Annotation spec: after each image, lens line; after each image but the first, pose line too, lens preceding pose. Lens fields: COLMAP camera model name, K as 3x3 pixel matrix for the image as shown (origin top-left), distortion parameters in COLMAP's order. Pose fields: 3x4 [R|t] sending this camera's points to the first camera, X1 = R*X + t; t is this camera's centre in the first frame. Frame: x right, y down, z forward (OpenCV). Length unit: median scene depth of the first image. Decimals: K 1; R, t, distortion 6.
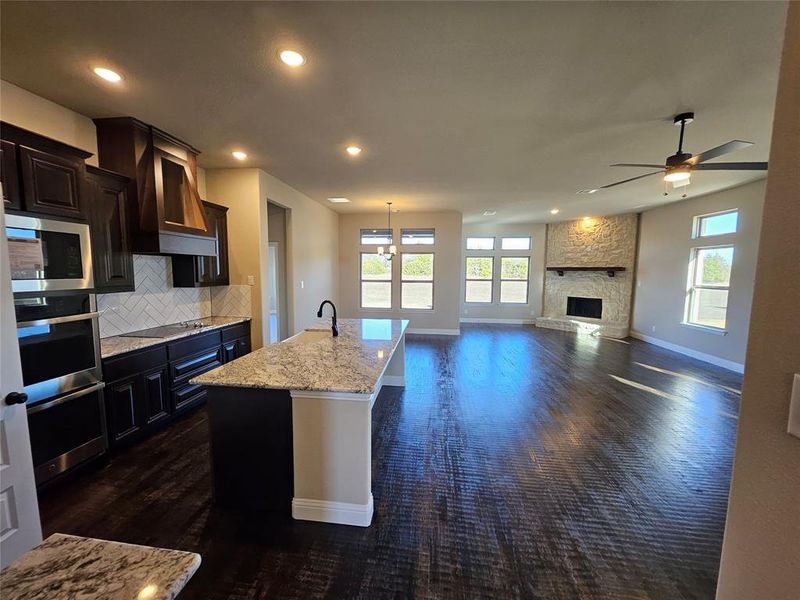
lens RADIAL K [[312.3, 0, 393.6], [0, 312.3, 300.4], [0, 0, 1]] dist [-0.000672, -0.000573]
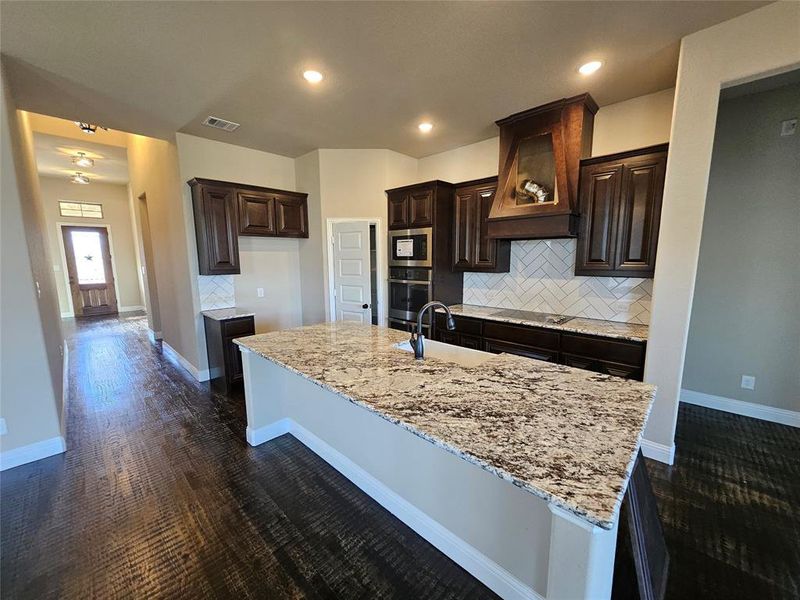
lens RADIAL K [[312.3, 0, 393.6], [0, 312.3, 300.4], [0, 0, 1]] dist [-0.000672, -0.000573]
pose [[-0.594659, 0.109973, -0.796421, 0.142500], [-0.072693, 0.979189, 0.189487, -0.049105], [0.800685, 0.170574, -0.574289, 0.551881]]
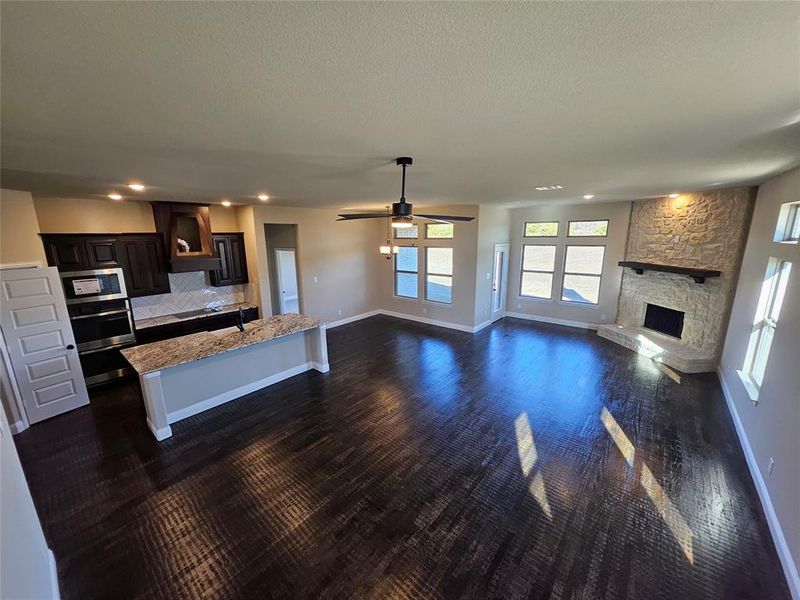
lens RADIAL K [[312.3, 0, 393.6], [0, 312.3, 300.4], [0, 0, 1]] dist [-0.000672, -0.000573]
pose [[0.839388, 0.095400, -0.535095, 0.518578], [-0.032128, 0.991463, 0.126367, -0.105638], [0.542583, -0.088880, 0.835287, 0.063249]]
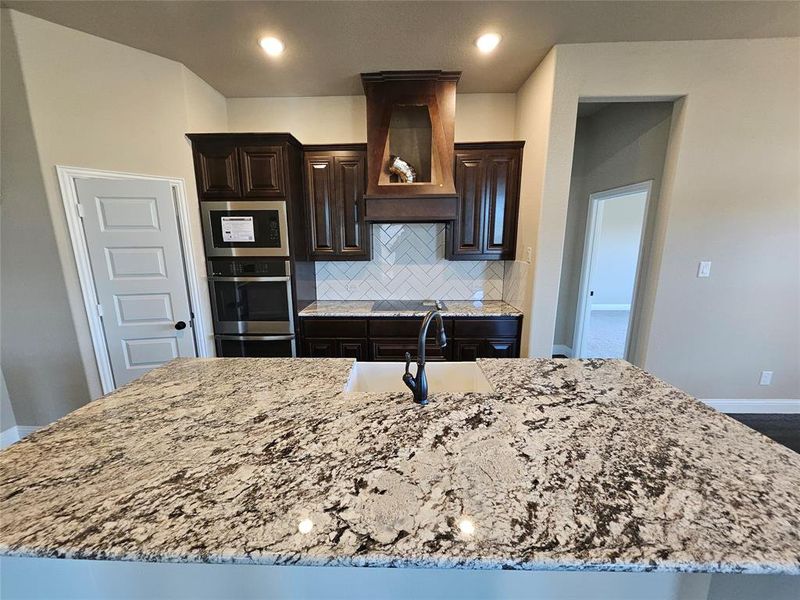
lens RADIAL K [[312.3, 0, 393.6], [0, 312.3, 300.4], [0, 0, 1]] dist [-0.000672, -0.000573]
pose [[0.107290, 0.185001, -0.976864, 0.079355], [-0.085720, 0.980598, 0.176294, -0.035691], [0.990526, 0.064822, 0.121067, 0.384545]]
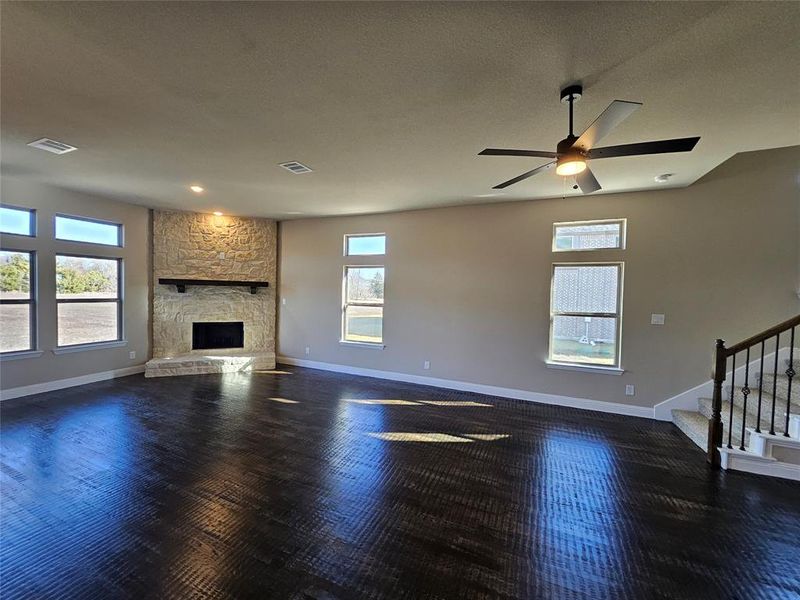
lens RADIAL K [[312.3, 0, 393.6], [0, 312.3, 300.4], [0, 0, 1]] dist [-0.000672, -0.000573]
pose [[0.271340, -0.029488, 0.962032, 0.022699], [0.069005, 0.997554, 0.011114, -0.043699], [-0.960007, 0.063369, 0.272711, 0.448062]]
